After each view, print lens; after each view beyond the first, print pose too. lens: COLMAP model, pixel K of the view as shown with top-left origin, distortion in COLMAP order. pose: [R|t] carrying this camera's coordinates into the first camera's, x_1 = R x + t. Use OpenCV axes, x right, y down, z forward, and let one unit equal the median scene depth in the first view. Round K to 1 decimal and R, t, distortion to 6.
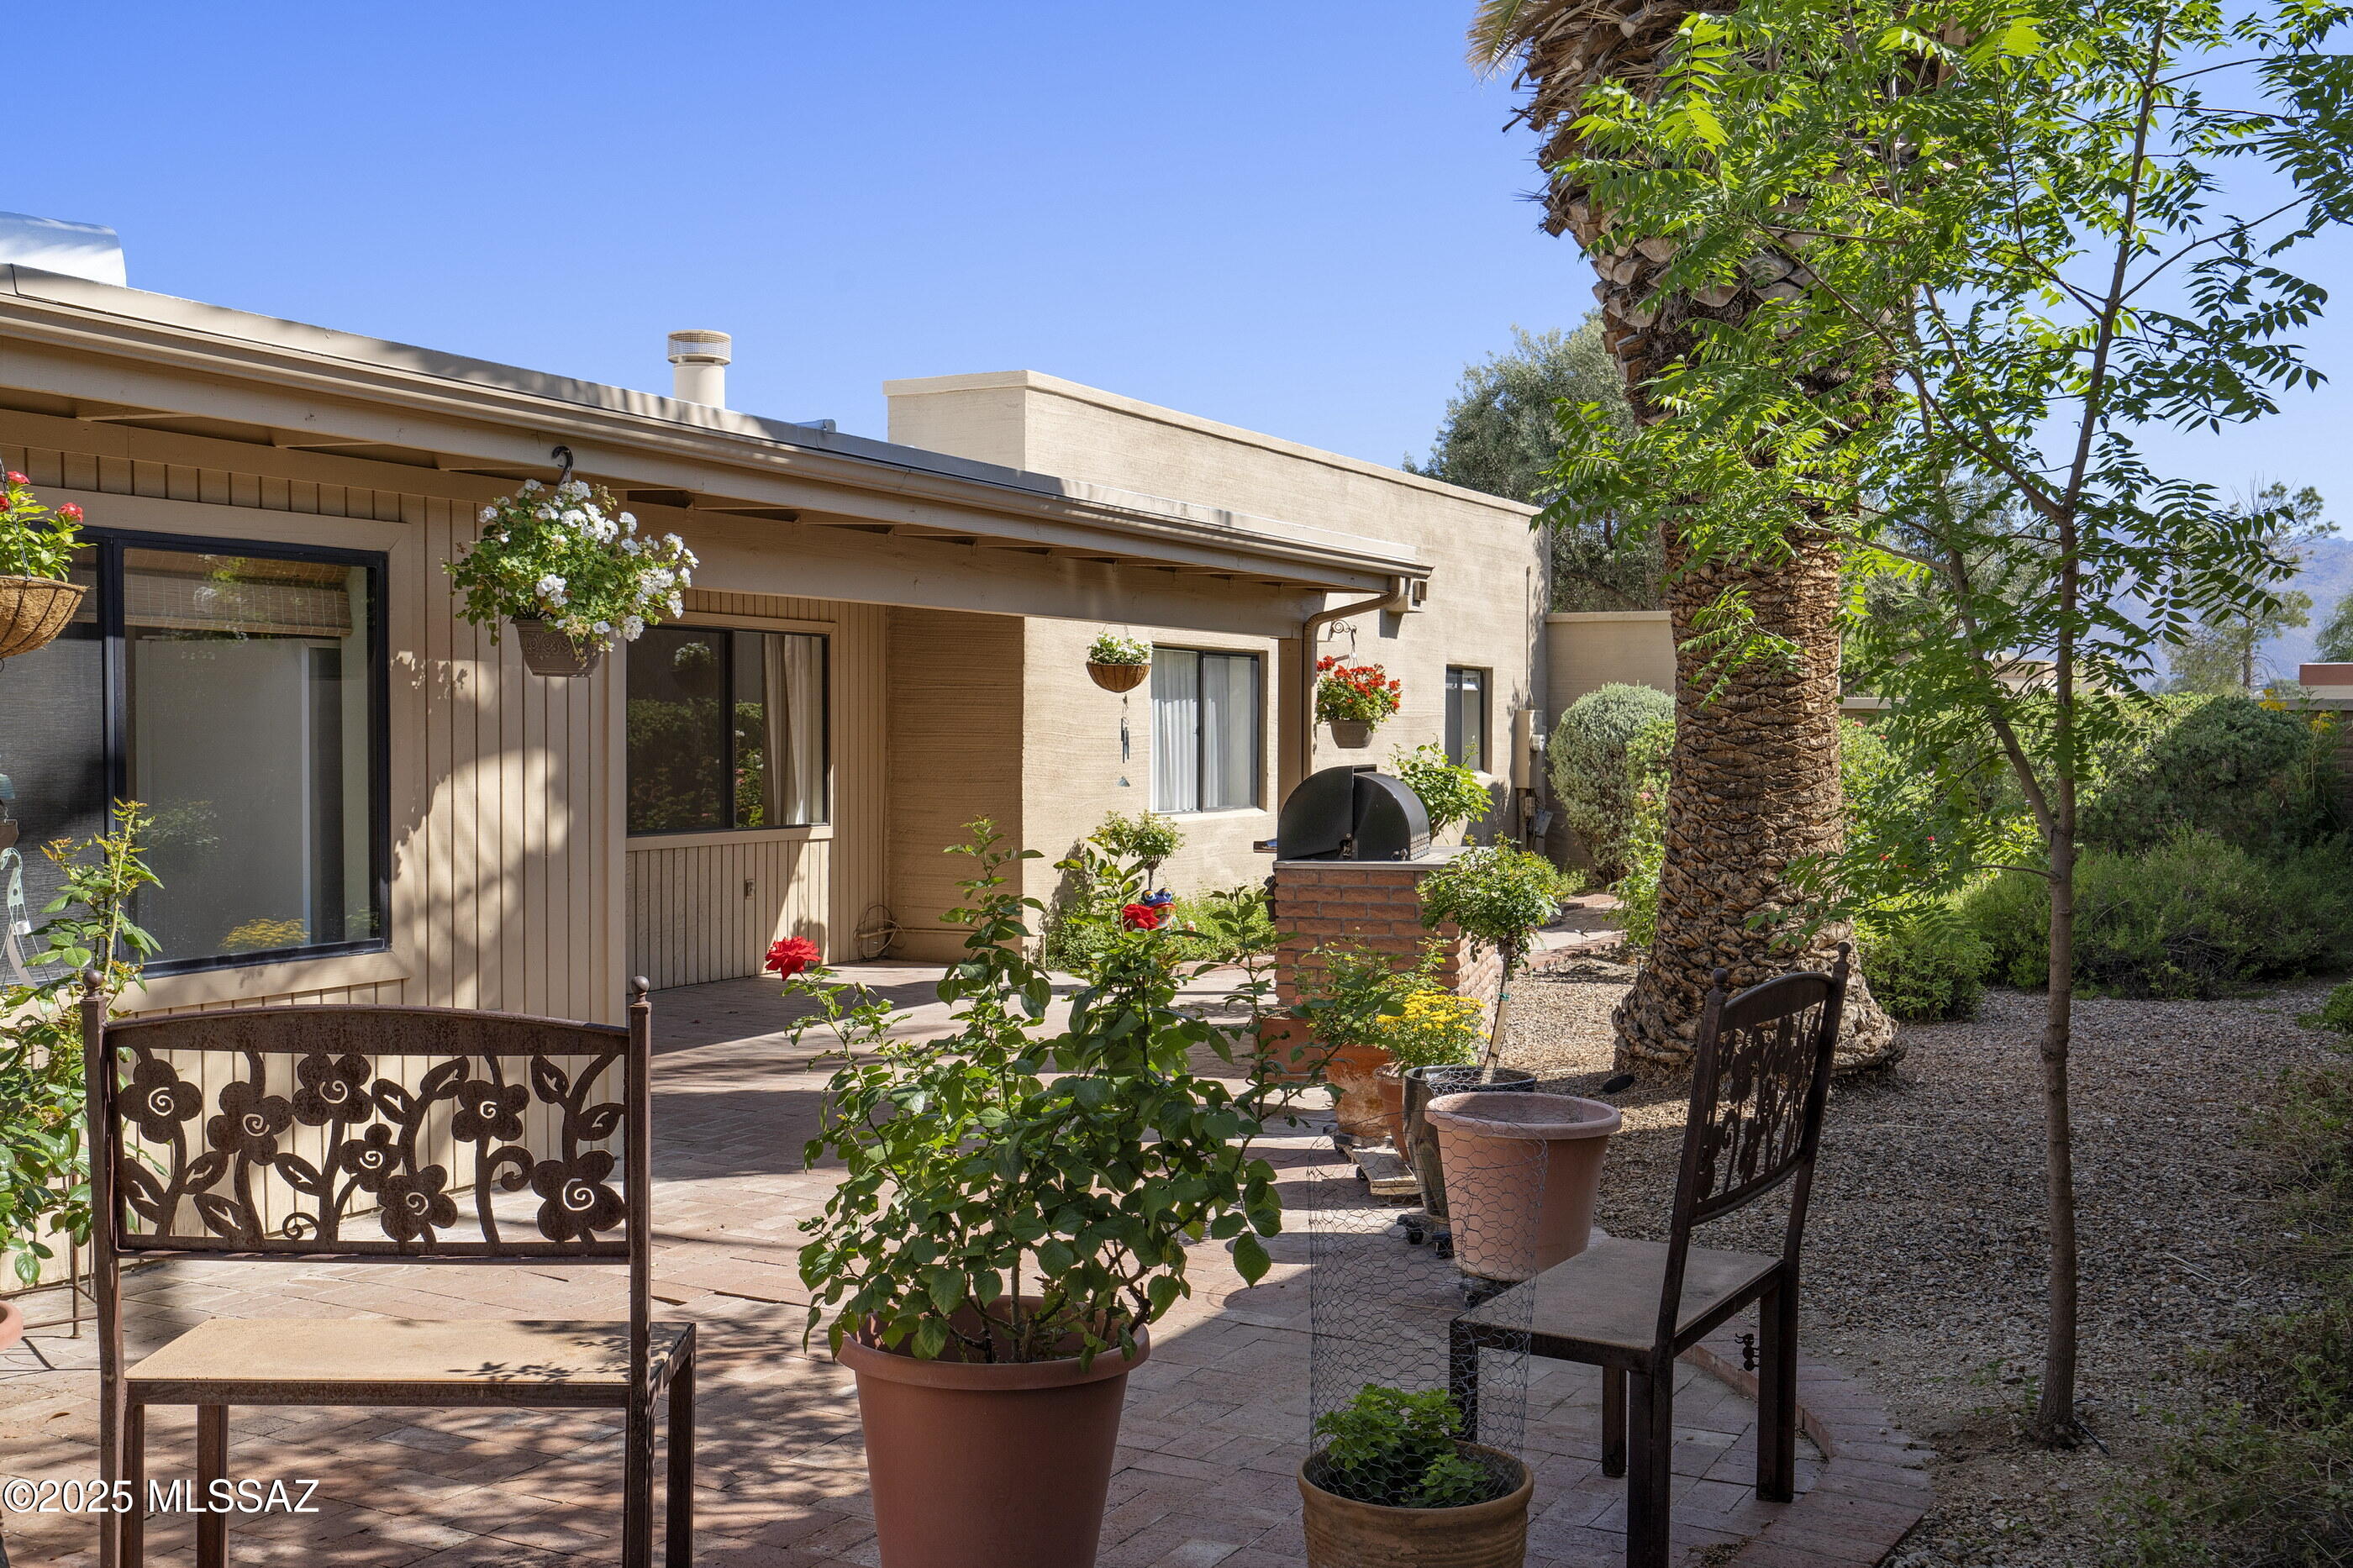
lens RADIAL K [[2332.2, 0, 1176.5], [0, 2332.2, 784.0], [0, 0, 1]] dist [-0.002064, 0.005164]
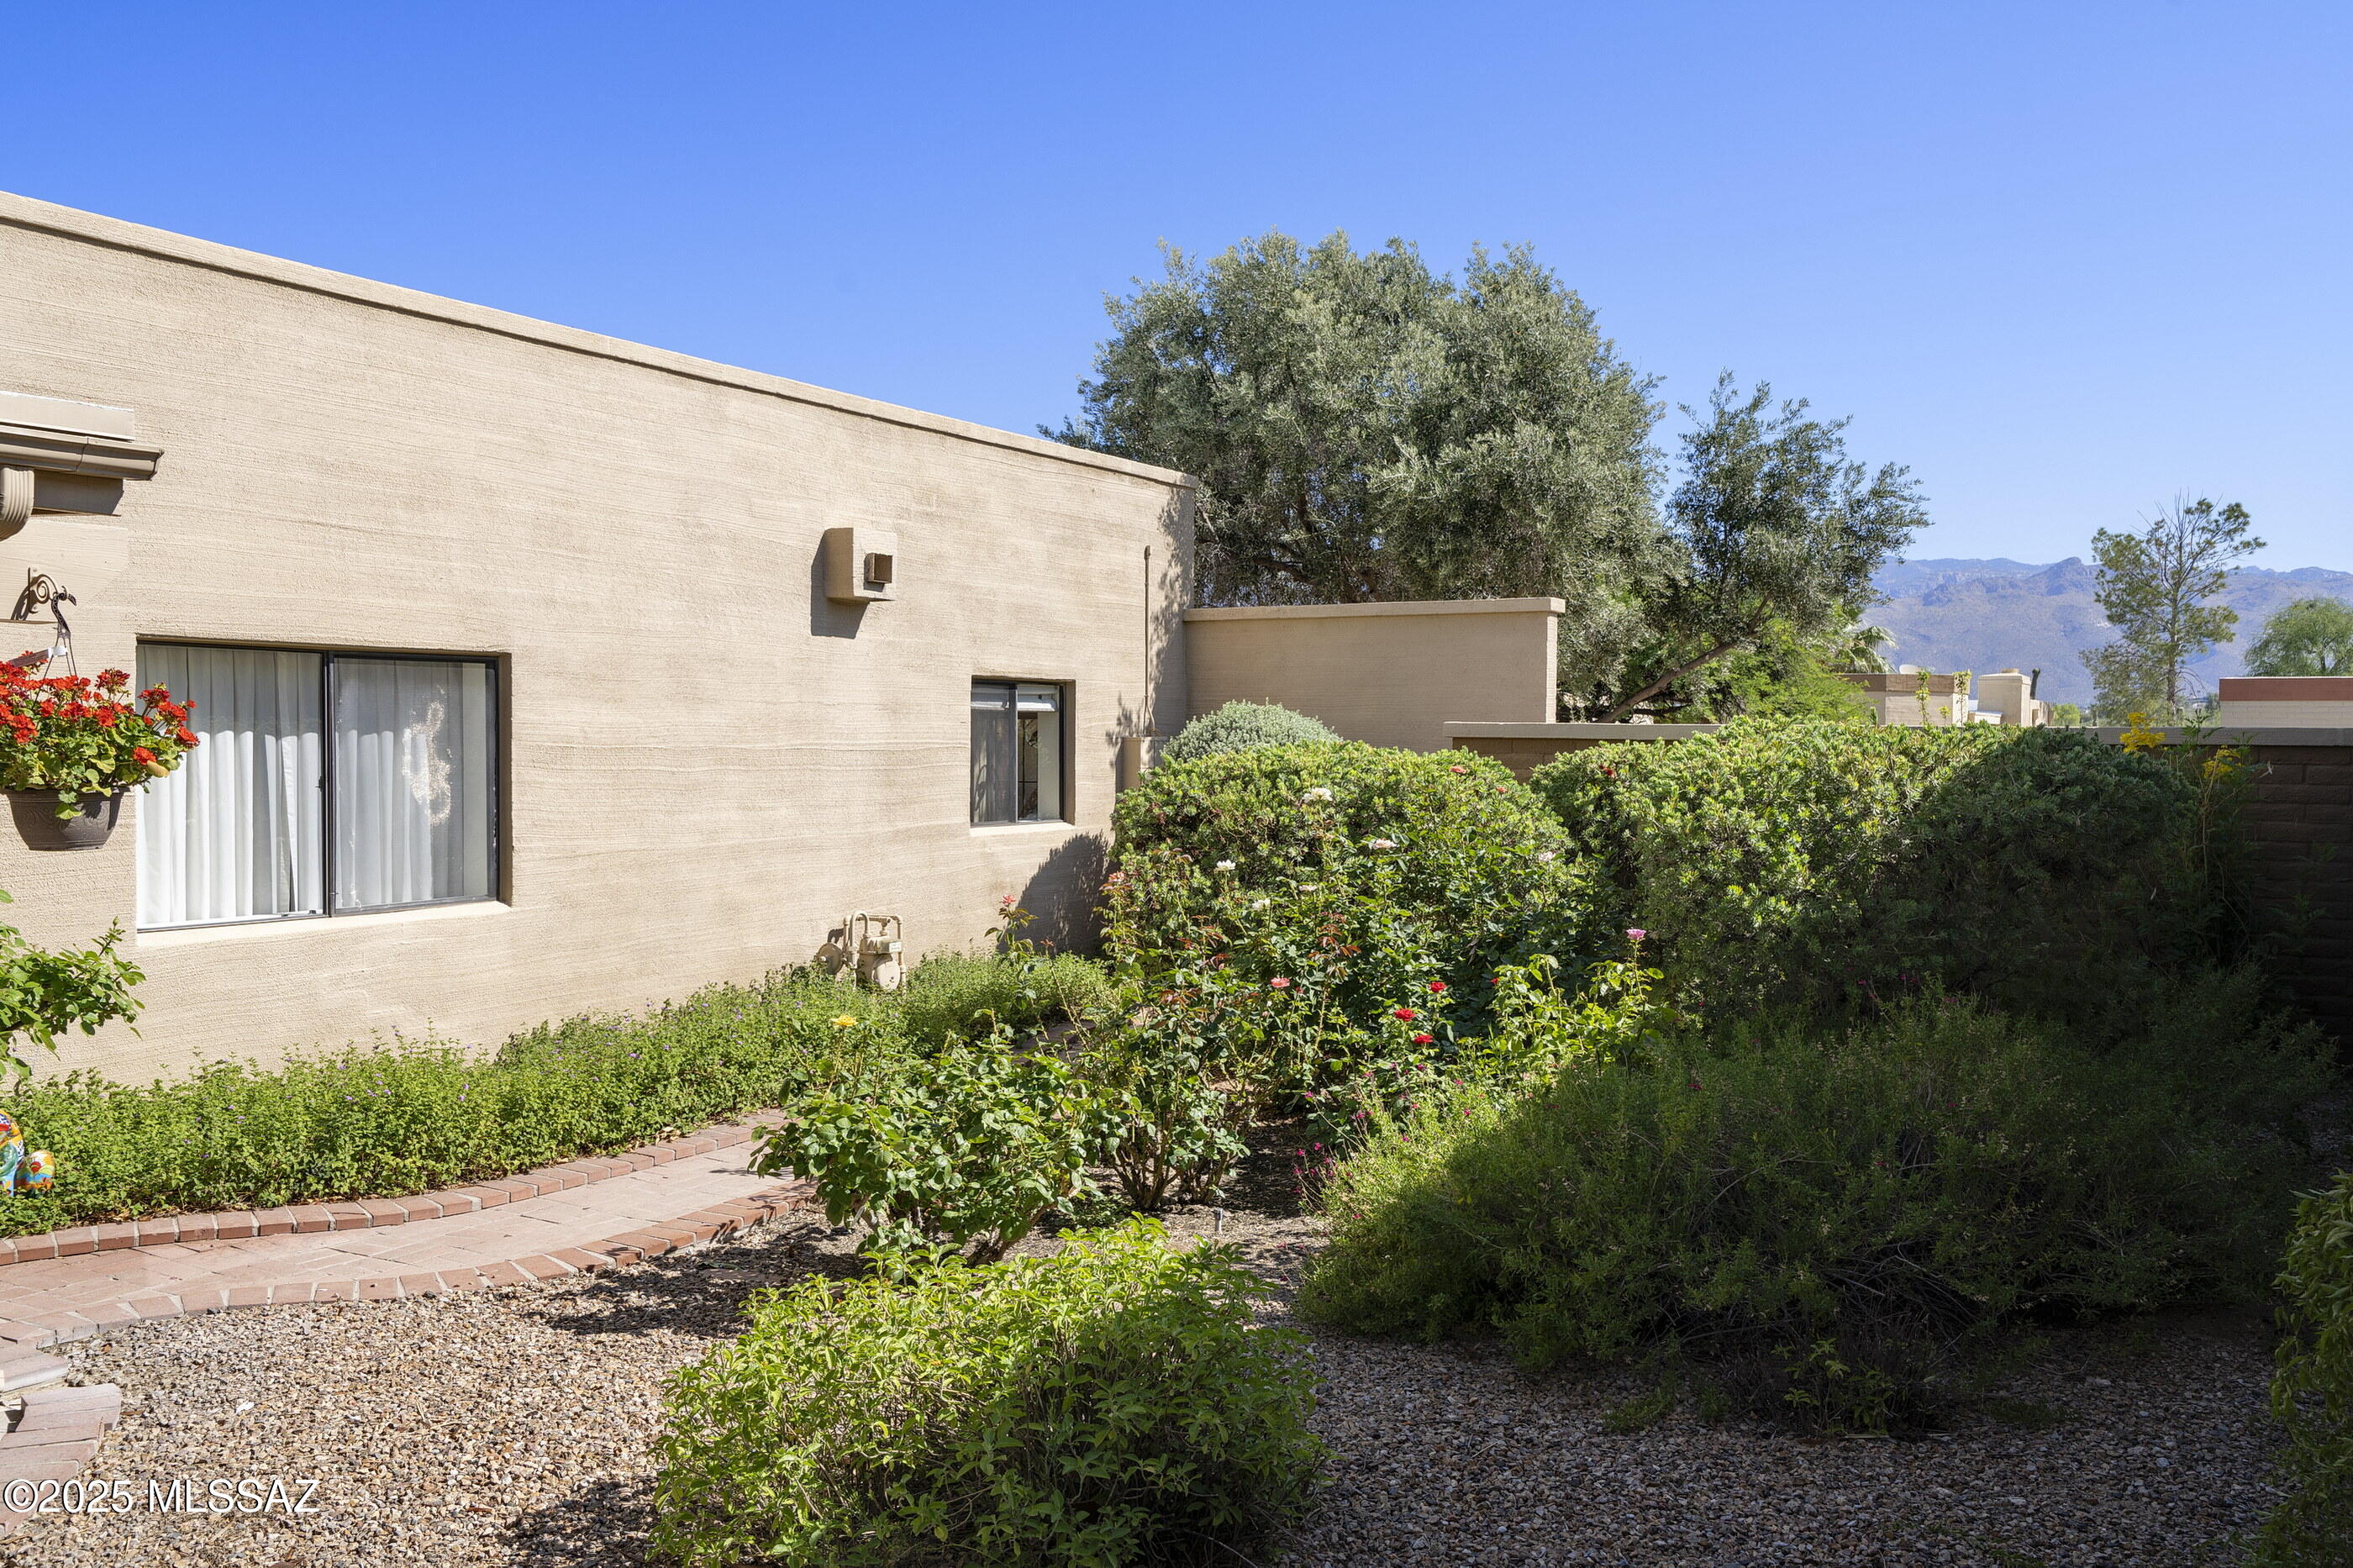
lens RADIAL K [[1961.8, 0, 1176.5], [0, 1961.8, 784.0], [0, 0, 1]] dist [0.000803, -0.005630]
pose [[0.998950, 0.002402, -0.045745, 0.191919], [-0.002330, 0.999996, 0.001640, -0.017883], [0.045748, -0.001531, 0.998952, 0.374824]]
